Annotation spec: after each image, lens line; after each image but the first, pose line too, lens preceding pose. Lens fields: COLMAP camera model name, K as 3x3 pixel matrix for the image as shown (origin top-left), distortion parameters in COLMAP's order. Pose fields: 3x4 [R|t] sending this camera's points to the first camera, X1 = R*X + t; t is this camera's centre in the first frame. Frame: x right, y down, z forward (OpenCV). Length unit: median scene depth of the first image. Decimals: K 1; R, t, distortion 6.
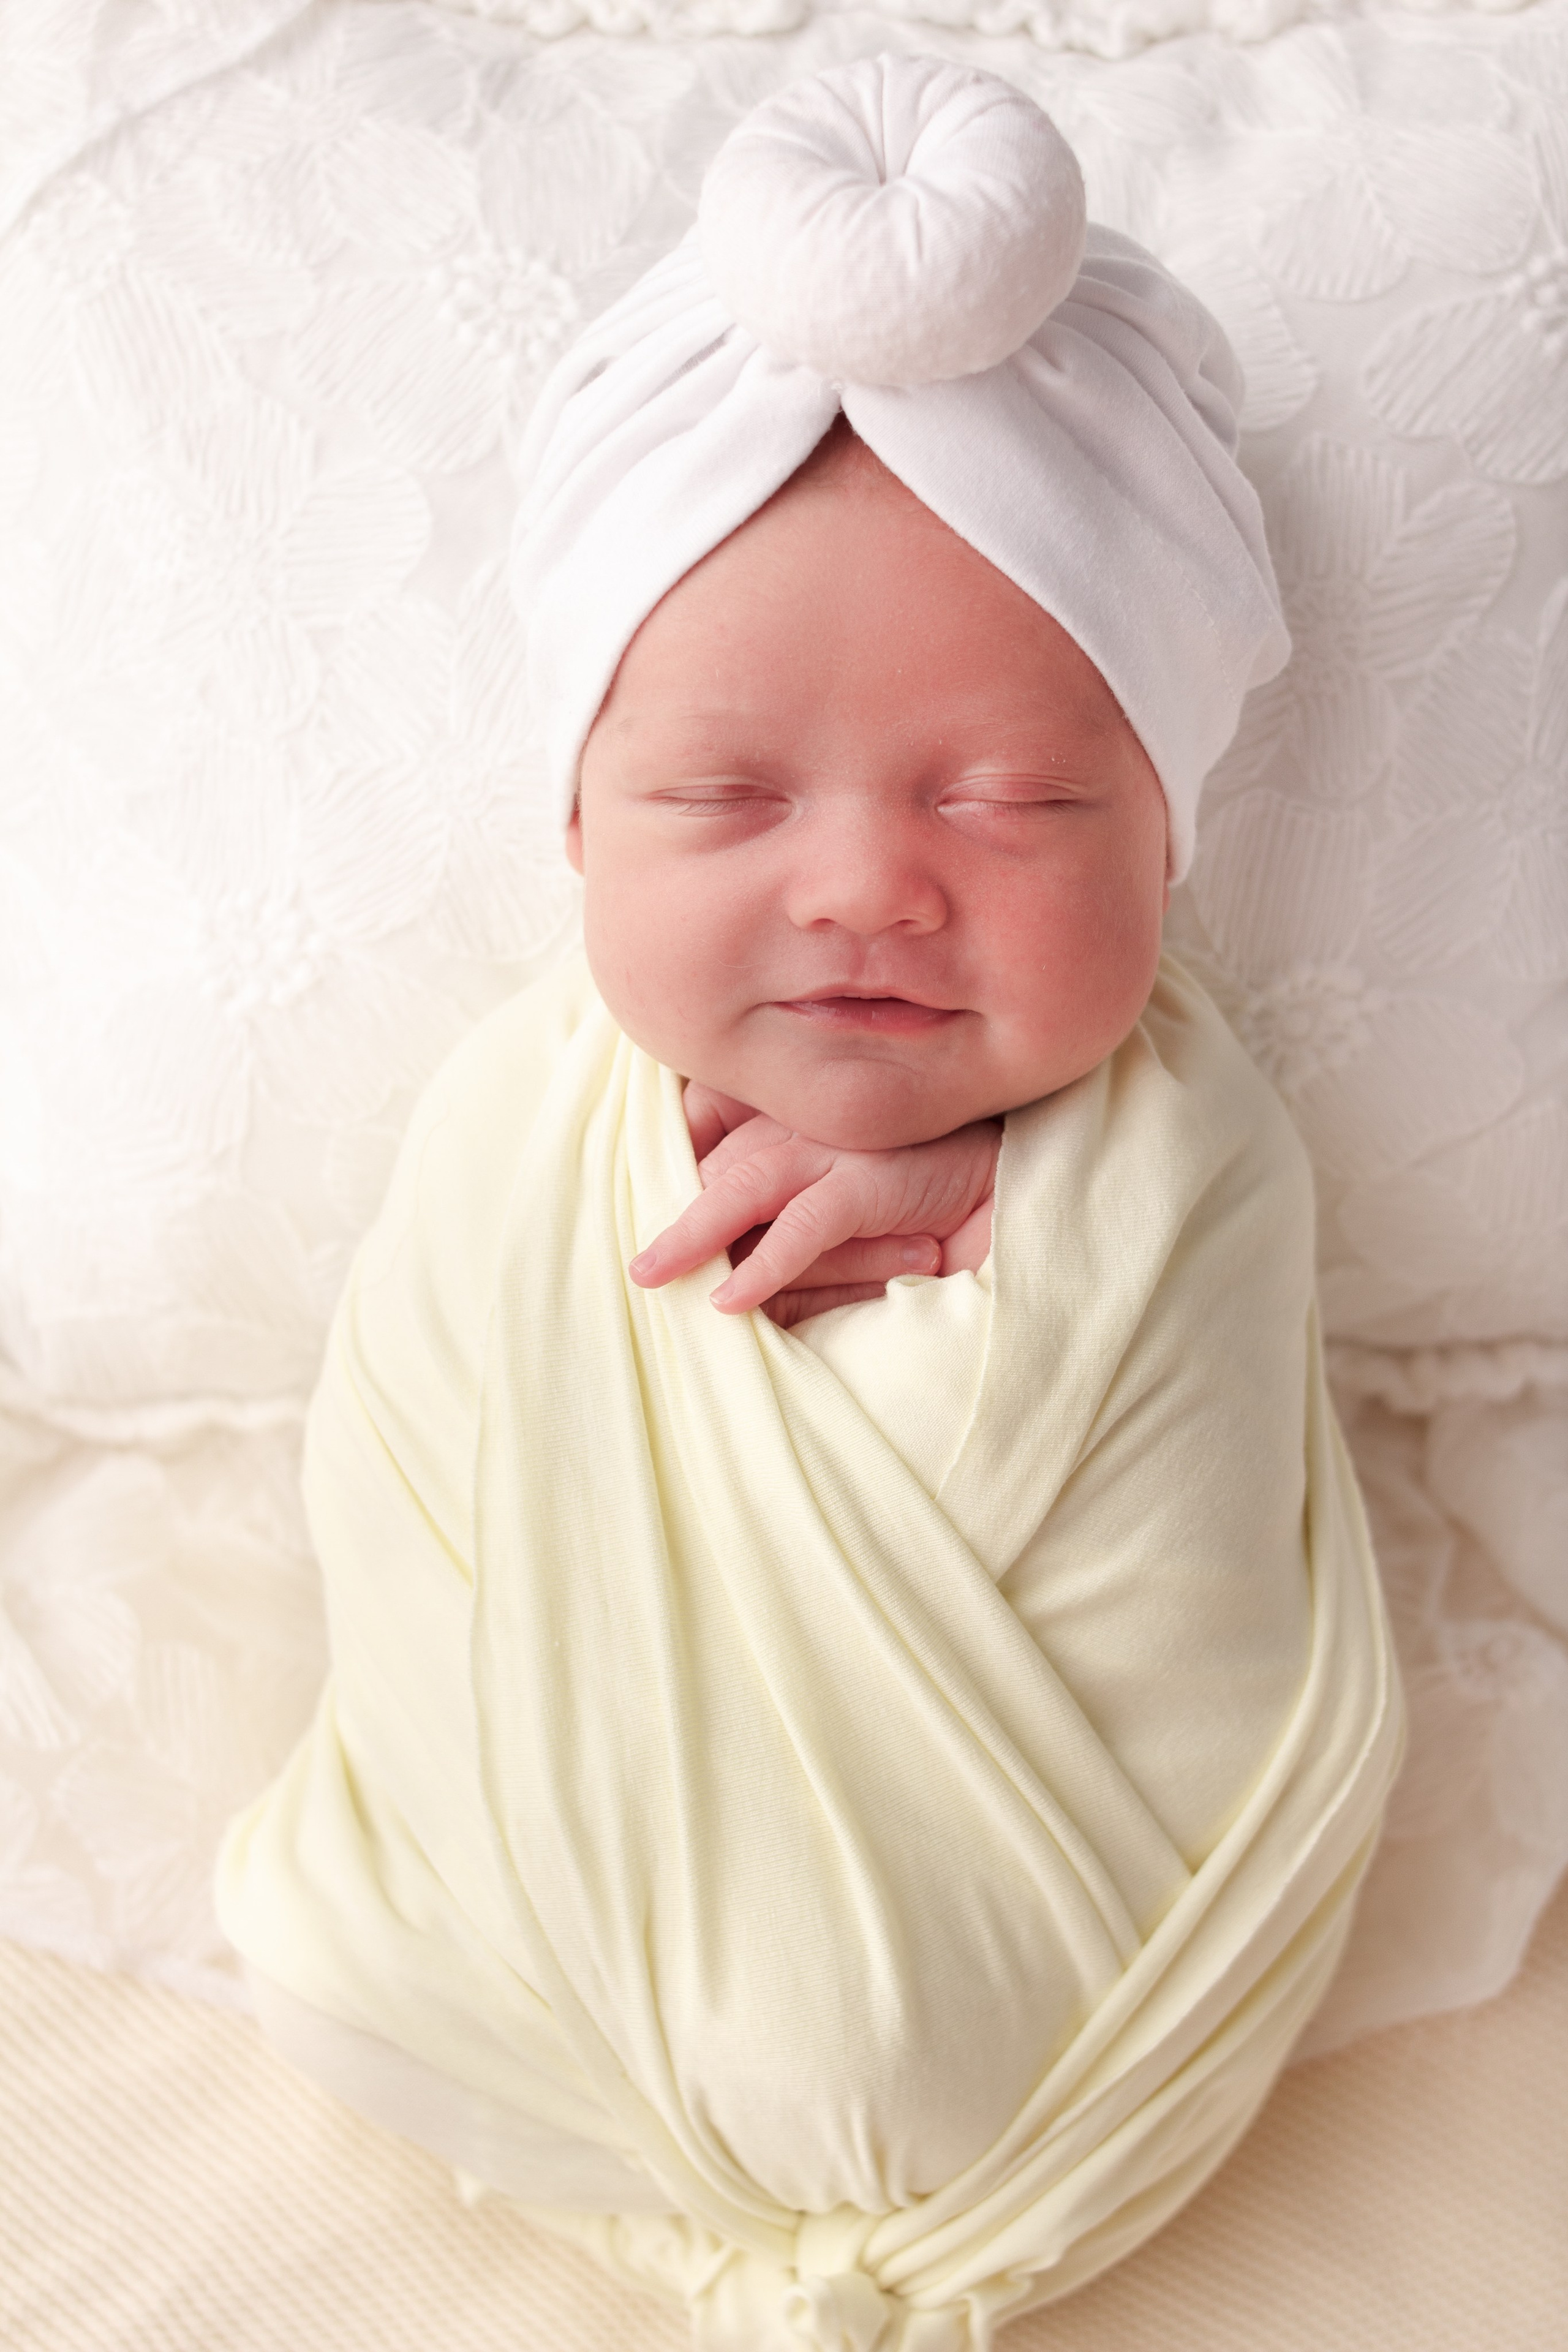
lens RADIAL K [[3976.5, 0, 784.0], [0, 3976.5, 1176.0], [0, 0, 1]] dist [-0.154764, -0.069820]
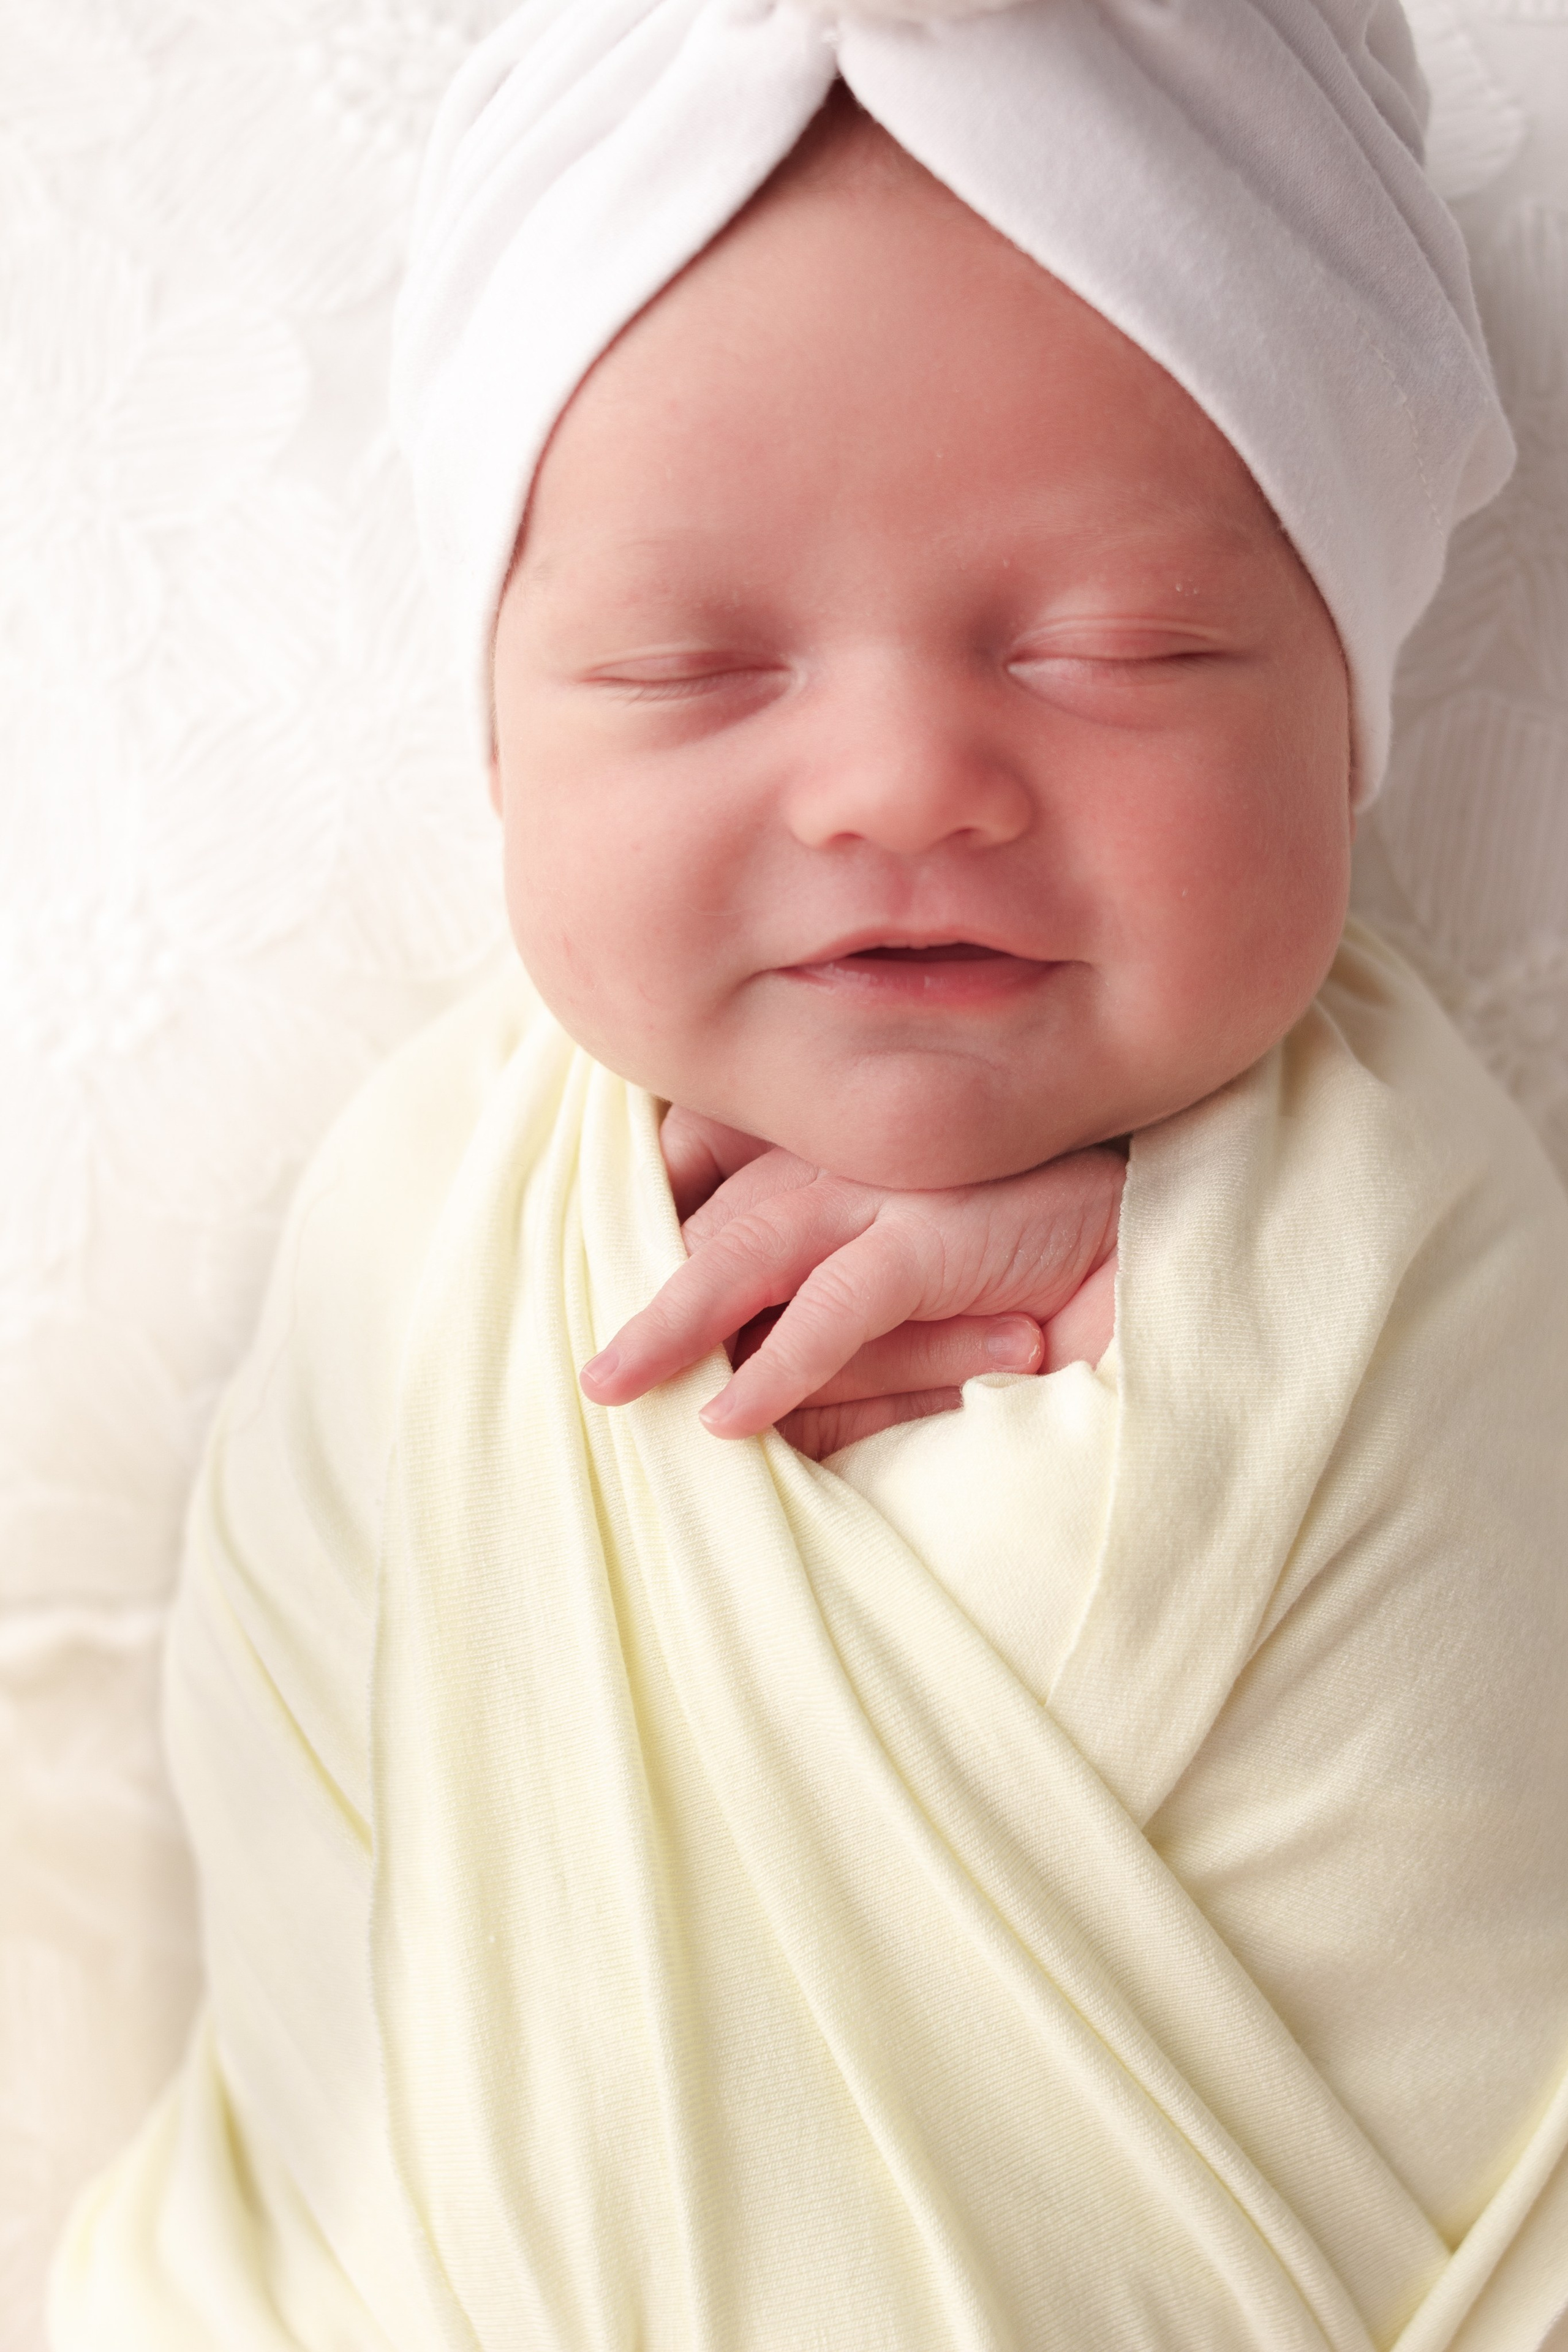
lens RADIAL K [[3893.5, 0, 784.0], [0, 3893.5, 1176.0], [0, 0, 1]] dist [-0.158109, 0.203732]
pose [[0.998552, -0.036493, -0.039515, 0.022962], [0.033816, 0.997218, -0.066428, 0.034286], [0.041829, 0.064995, 0.997008, 0.339731]]
